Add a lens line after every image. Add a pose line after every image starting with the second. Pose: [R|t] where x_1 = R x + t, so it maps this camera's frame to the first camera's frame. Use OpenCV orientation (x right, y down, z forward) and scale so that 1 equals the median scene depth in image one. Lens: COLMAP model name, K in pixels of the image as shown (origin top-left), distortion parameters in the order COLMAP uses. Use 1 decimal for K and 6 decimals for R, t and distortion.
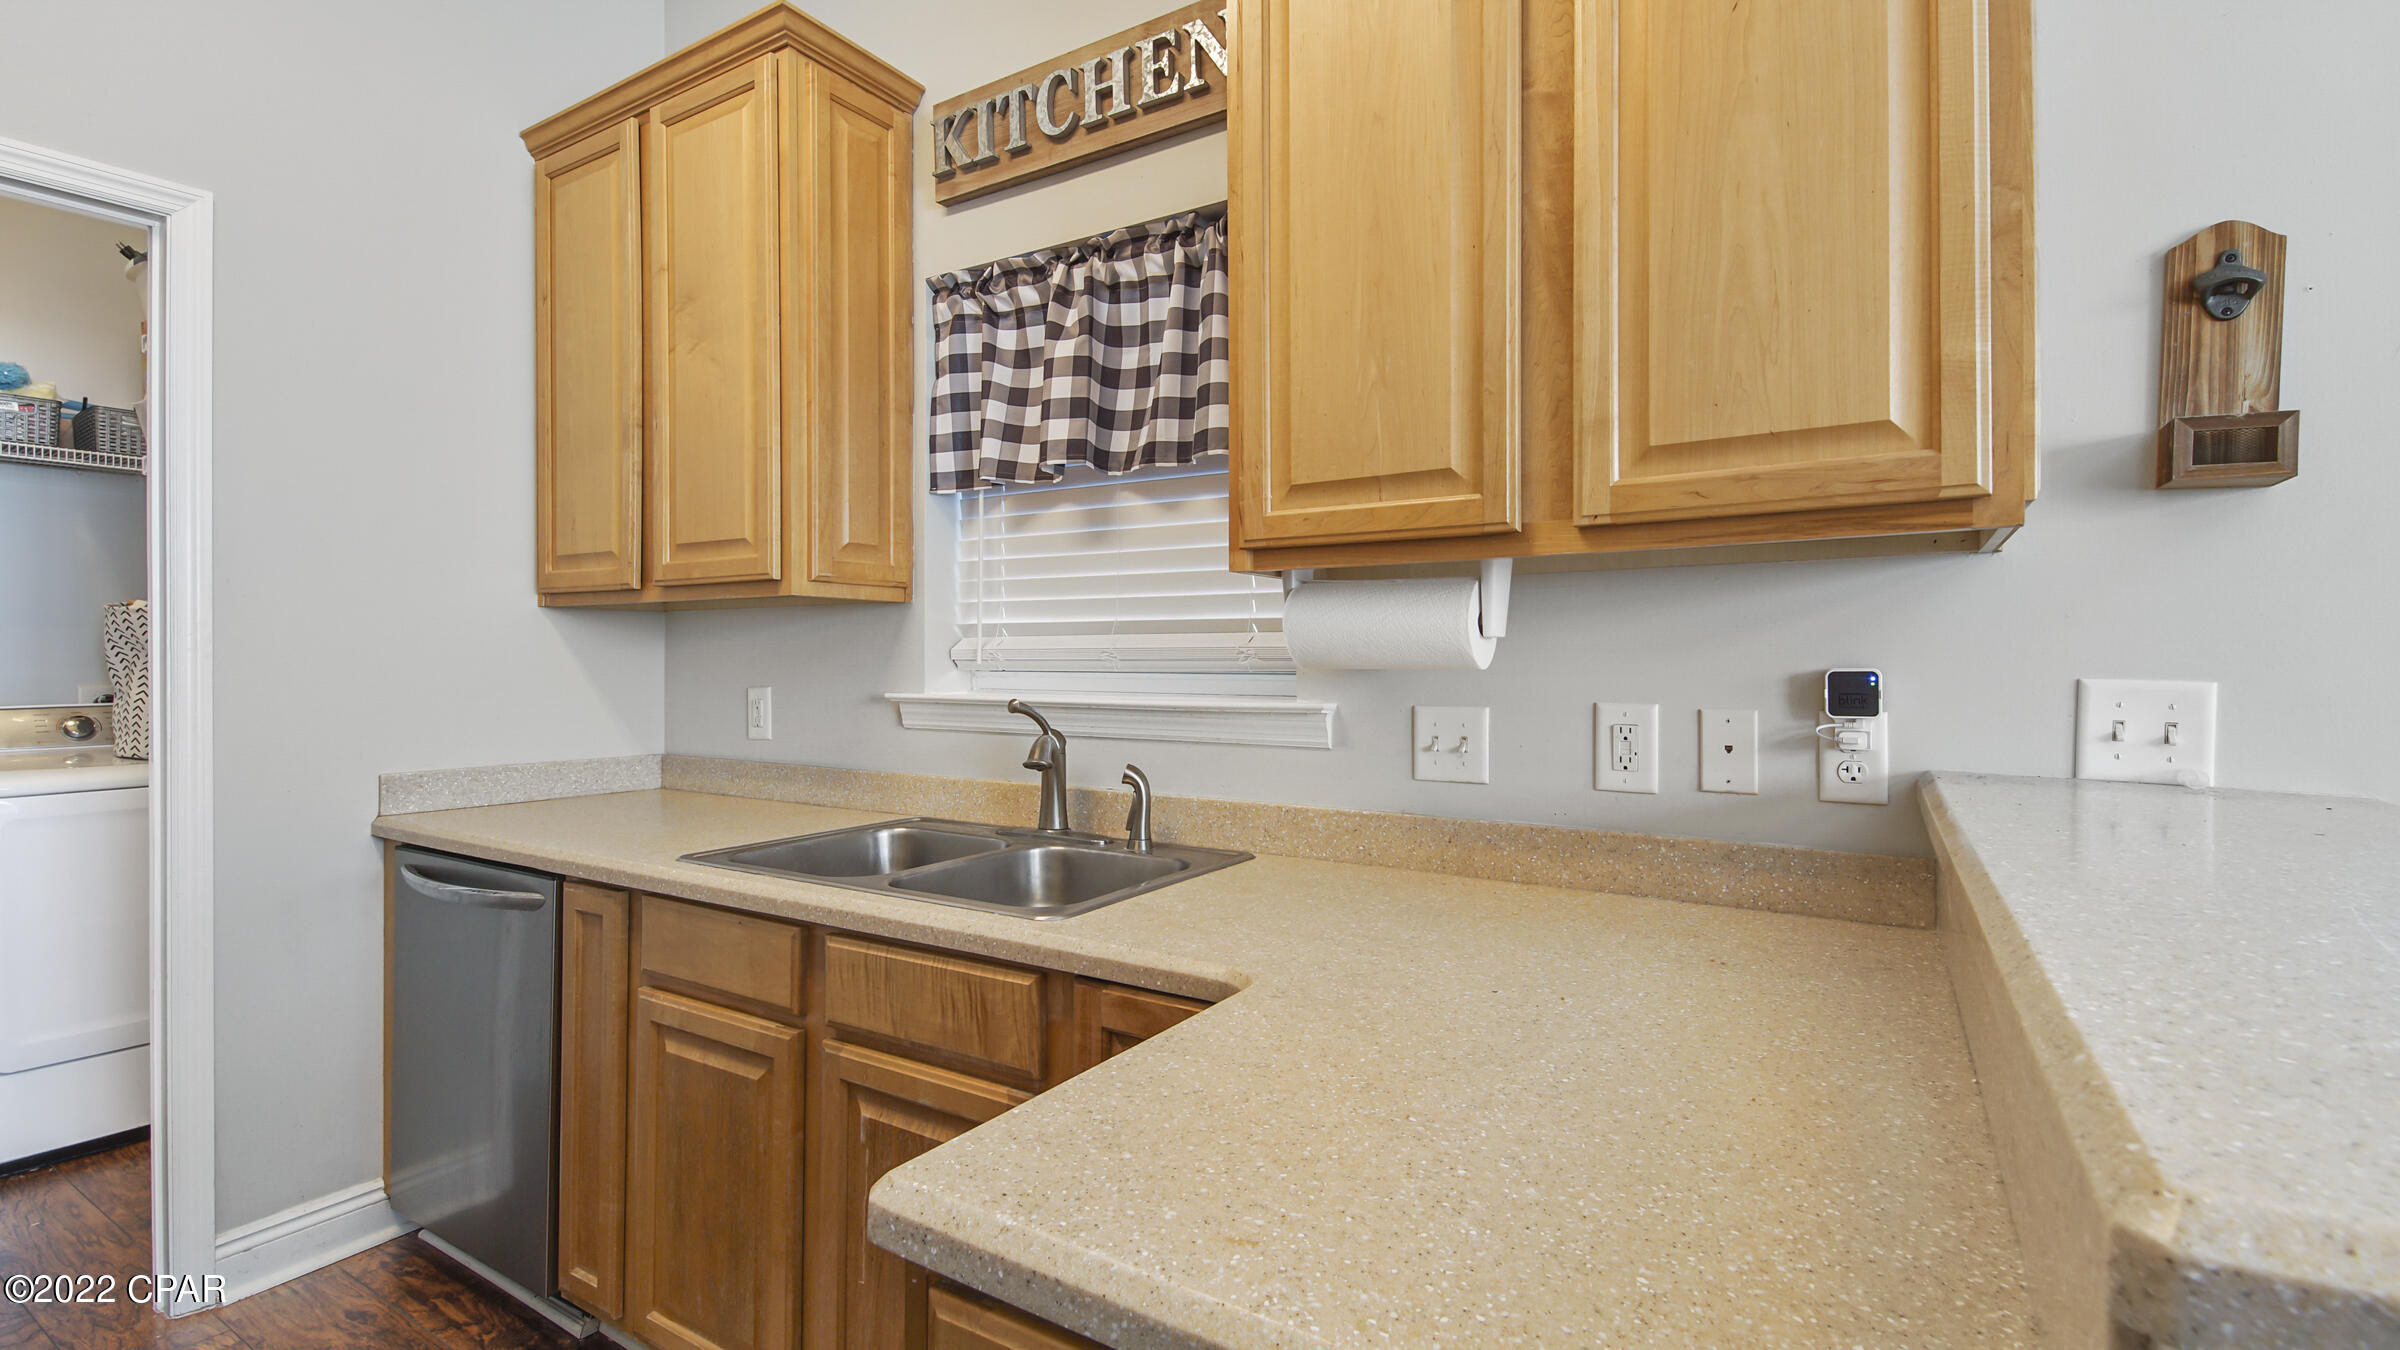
lens RADIAL K [[1017.0, 0, 1209.2], [0, 1017.0, 665.9], [0, 0, 1]] dist [0.040343, -0.021631]
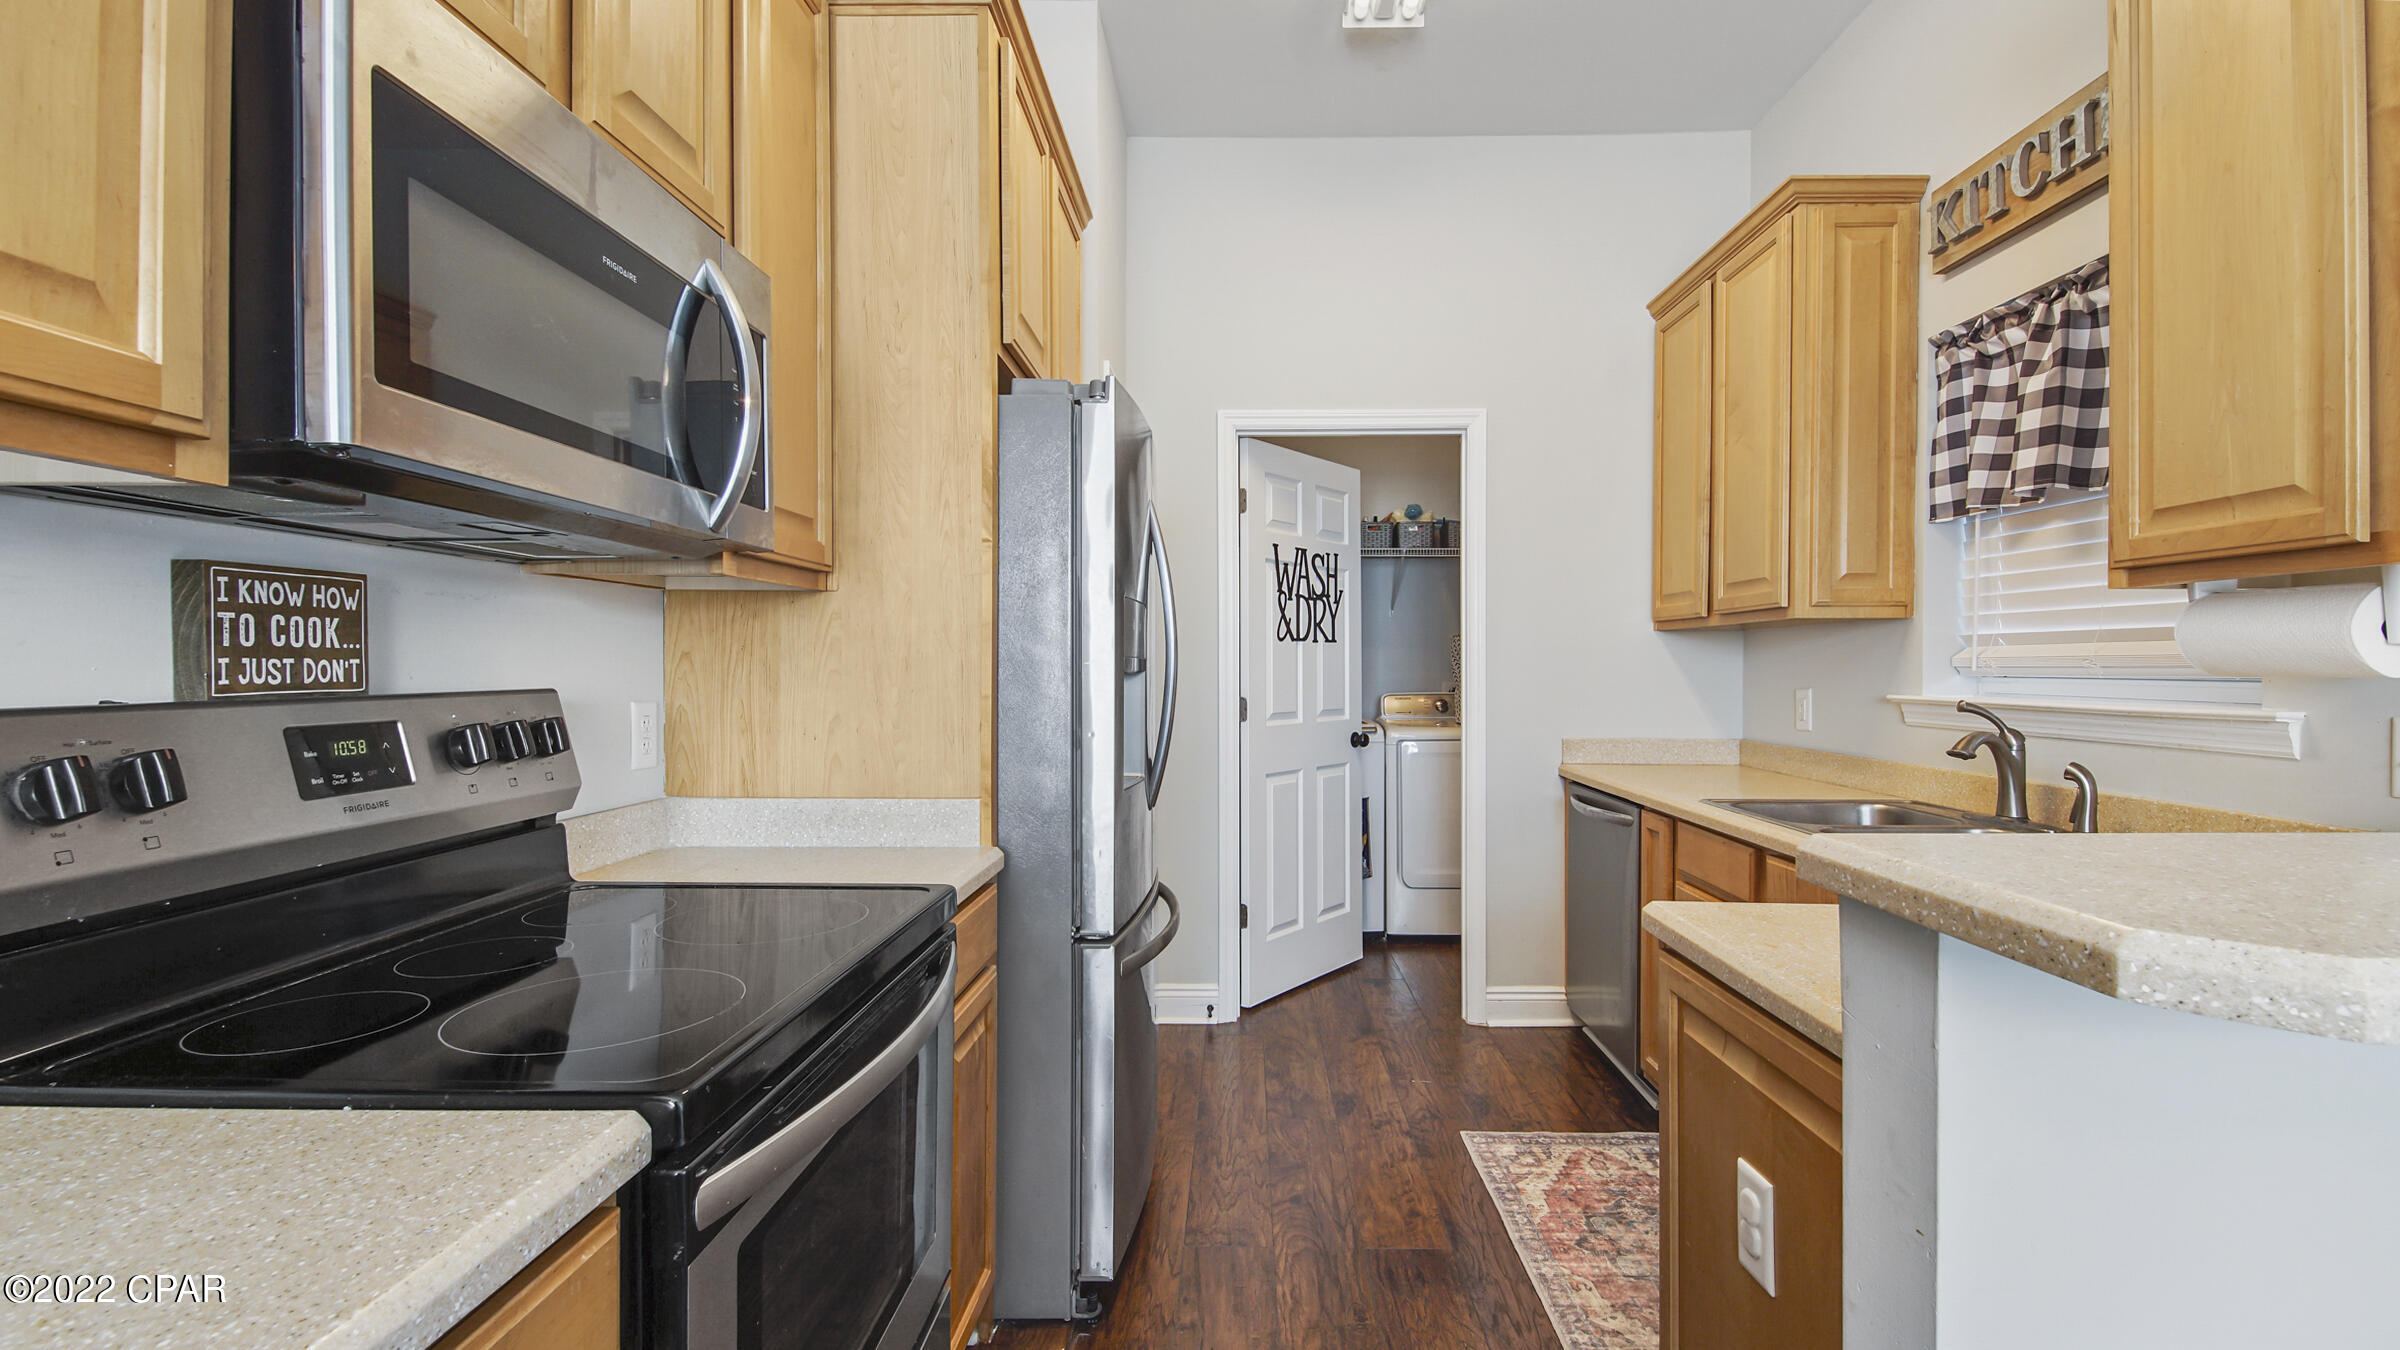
lens RADIAL K [[1050.4, 0, 1191.3], [0, 1050.4, 665.6], [0, 0, 1]] dist [0.041109, -0.024142]
pose [[0.472039, -0.002574, -0.881574, 0.411502], [-0.003088, 0.999985, -0.004573, 0.000823], [0.881572, 0.004881, 0.472024, -0.318129]]
